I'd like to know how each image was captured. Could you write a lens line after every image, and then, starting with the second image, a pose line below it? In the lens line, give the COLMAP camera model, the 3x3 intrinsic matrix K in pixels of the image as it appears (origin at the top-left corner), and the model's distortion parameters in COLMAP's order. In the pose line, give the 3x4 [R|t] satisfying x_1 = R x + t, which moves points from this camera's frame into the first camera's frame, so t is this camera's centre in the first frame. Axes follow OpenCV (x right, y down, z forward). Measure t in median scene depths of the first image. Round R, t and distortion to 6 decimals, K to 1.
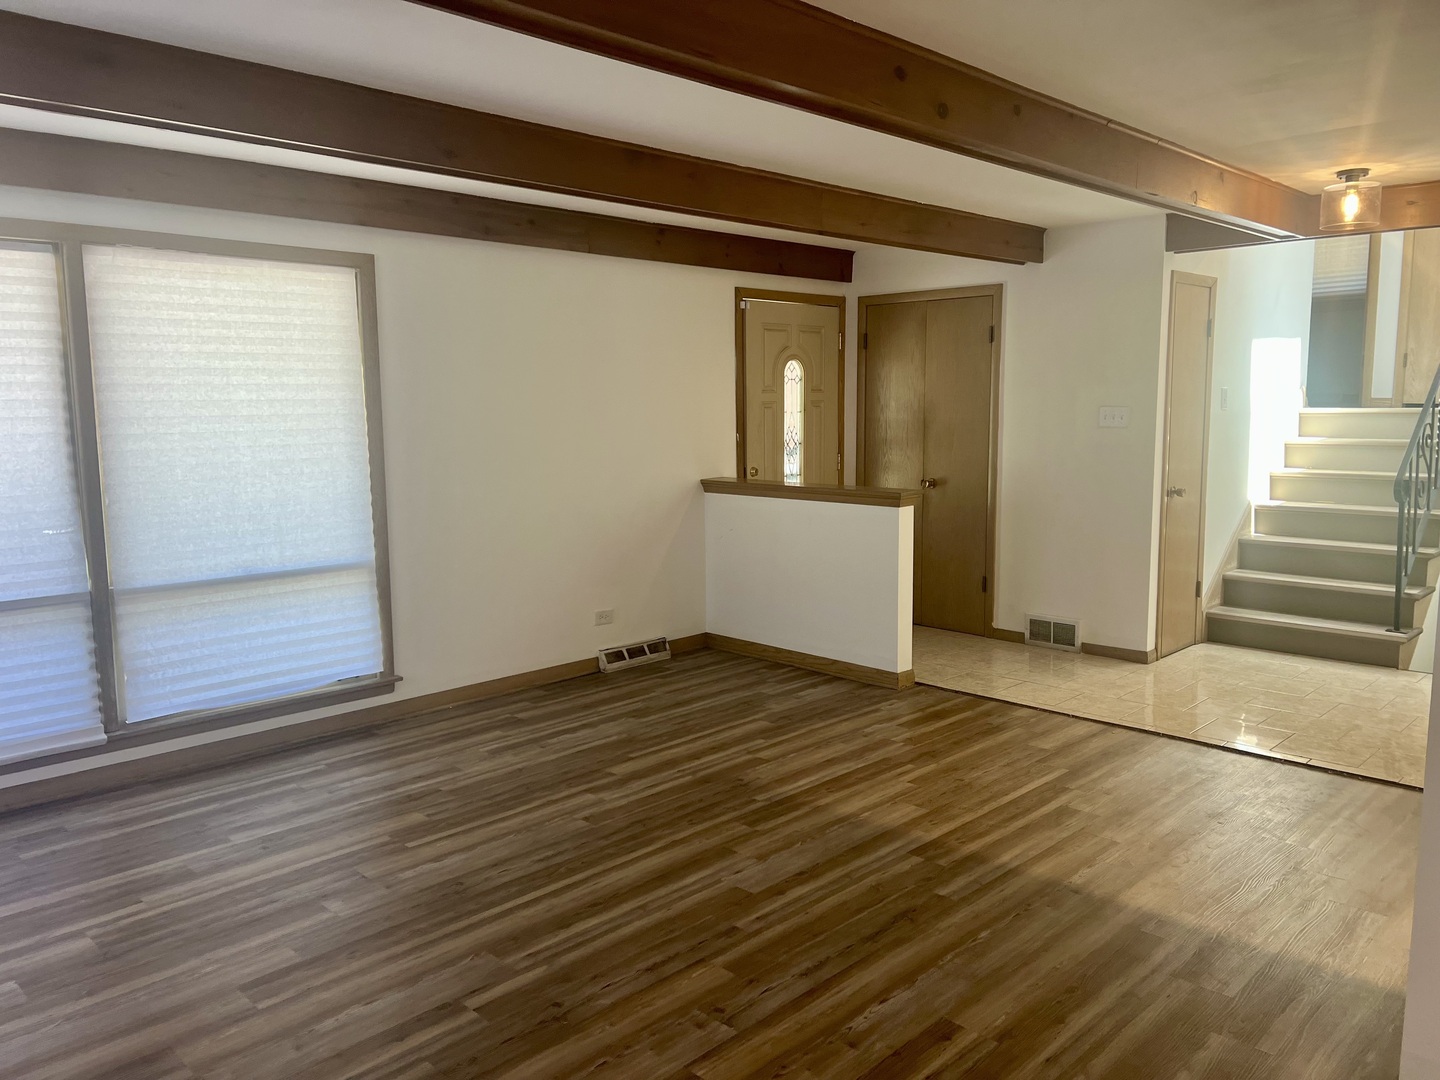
lens RADIAL K [[1084.0, 0, 723.8], [0, 1084.0, 530.9], [0, 0, 1]] dist [0.068298, -0.066594]
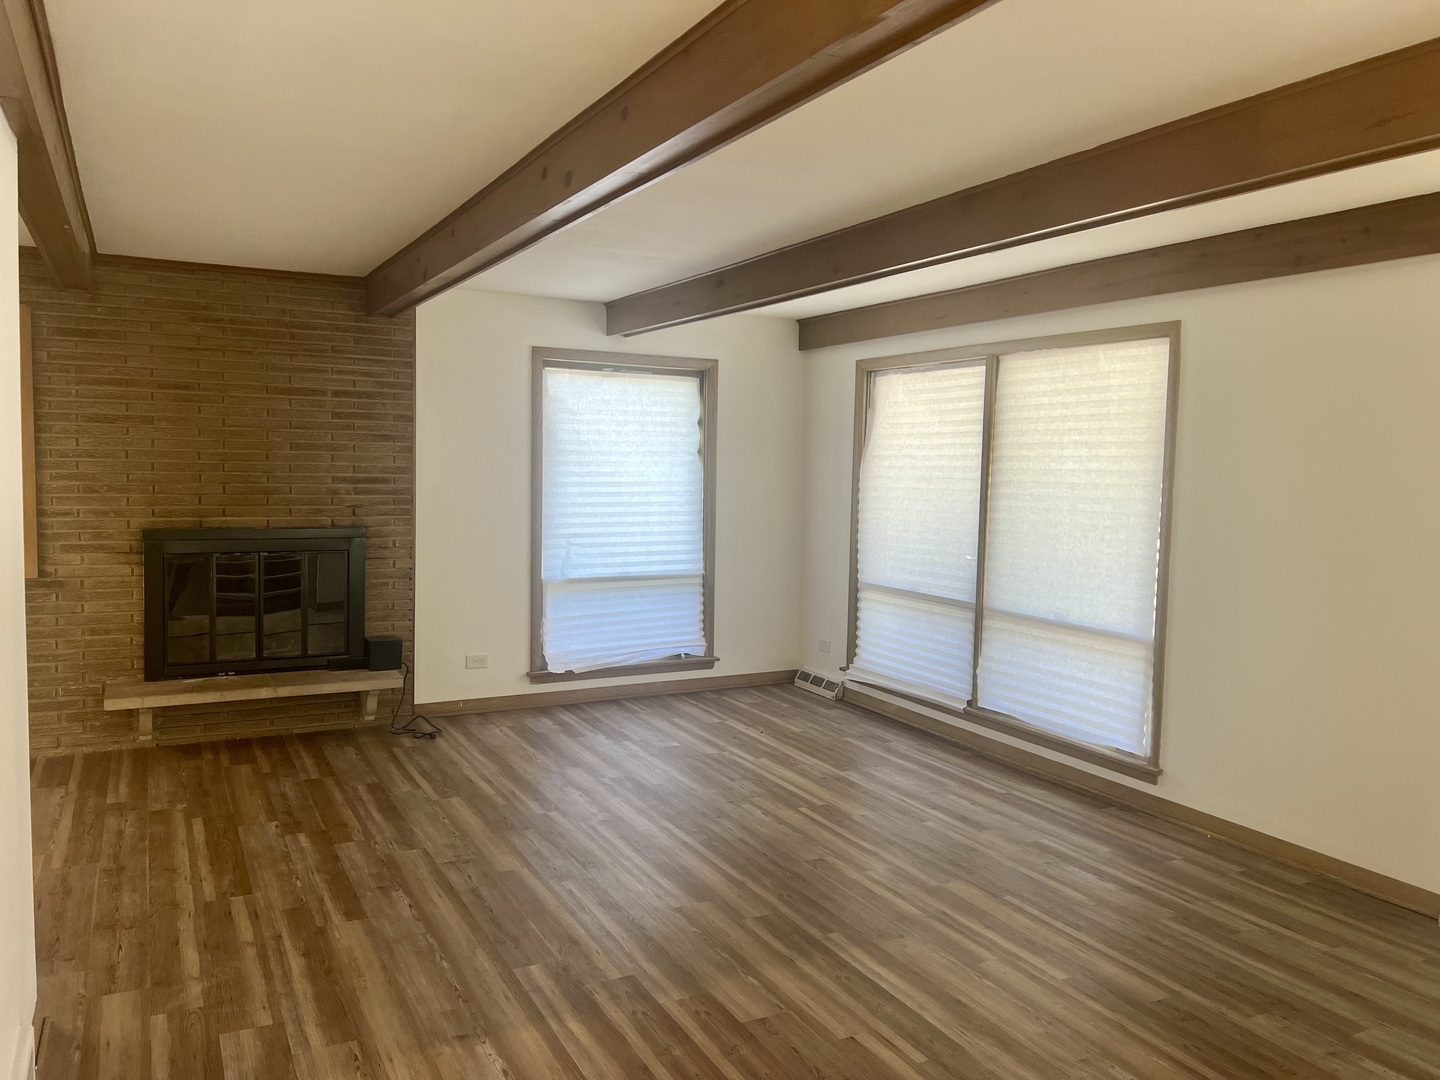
lens RADIAL K [[1084.0, 0, 730.6], [0, 1084.0, 528.8], [0, 0, 1]] dist [0.068298, -0.066594]
pose [[-0.294000, 0.063303, -0.953707, 0.818126], [-0.134372, 0.985157, 0.106813, -0.142210], [0.946313, 0.159555, -0.281130, 1.068198]]
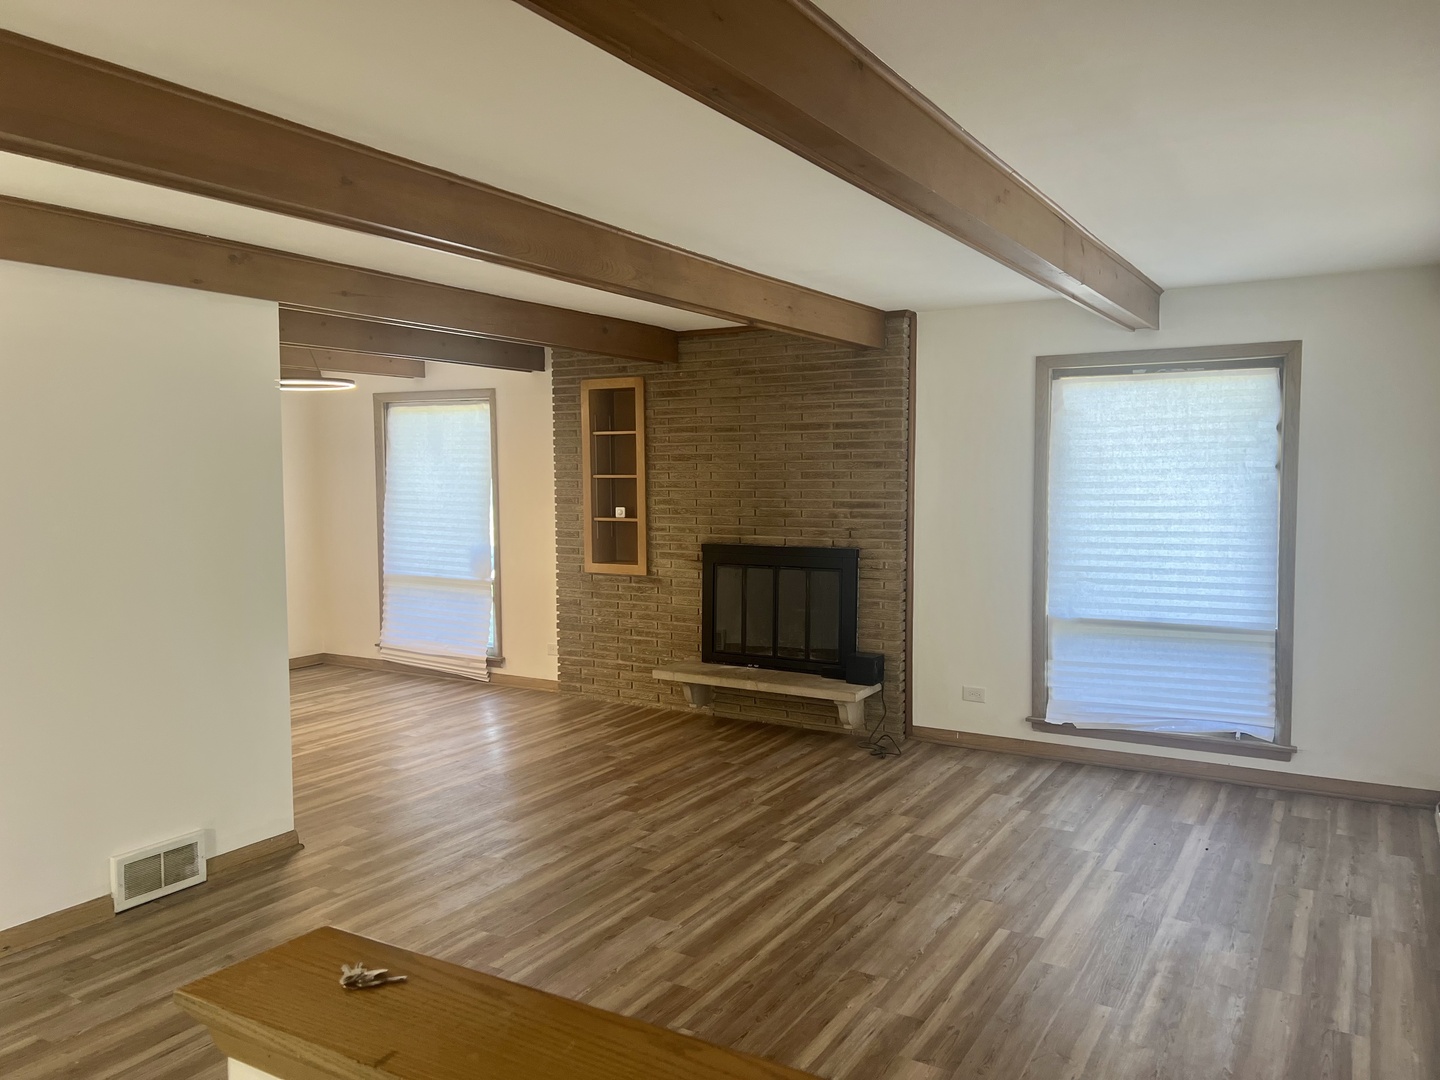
lens RADIAL K [[1084.0, 0, 708.0], [0, 1084.0, 536.7], [0, 0, 1]] dist [0.068298, -0.066594]
pose [[-0.972087, 0.029649, -0.232741, 0.173781], [-0.013757, 0.983073, 0.182695, -0.215509], [0.234219, 0.180797, -0.955225, 1.591572]]
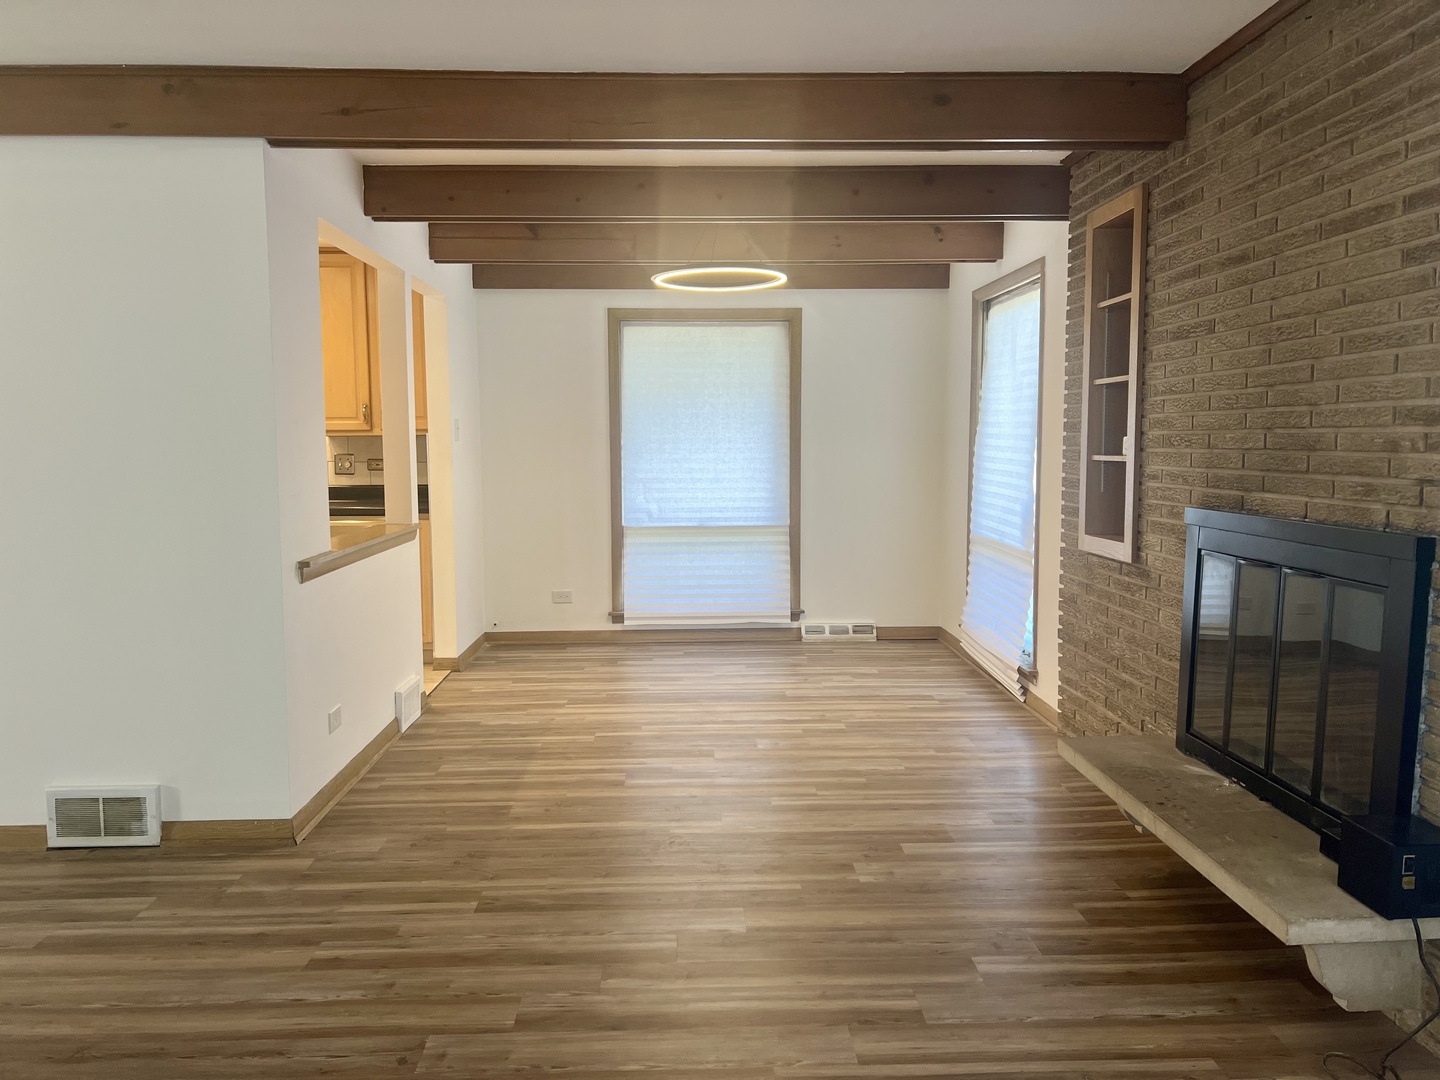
lens RADIAL K [[1084.0, 0, 715.2], [0, 1084.0, 539.9], [0, 0, 1]] dist [0.068298, -0.066594]
pose [[-0.725529, -0.050245, 0.686355, -0.480299], [0.095455, 0.980344, 0.172669, -0.059655], [-0.681540, 0.190792, -0.706471, 0.862010]]
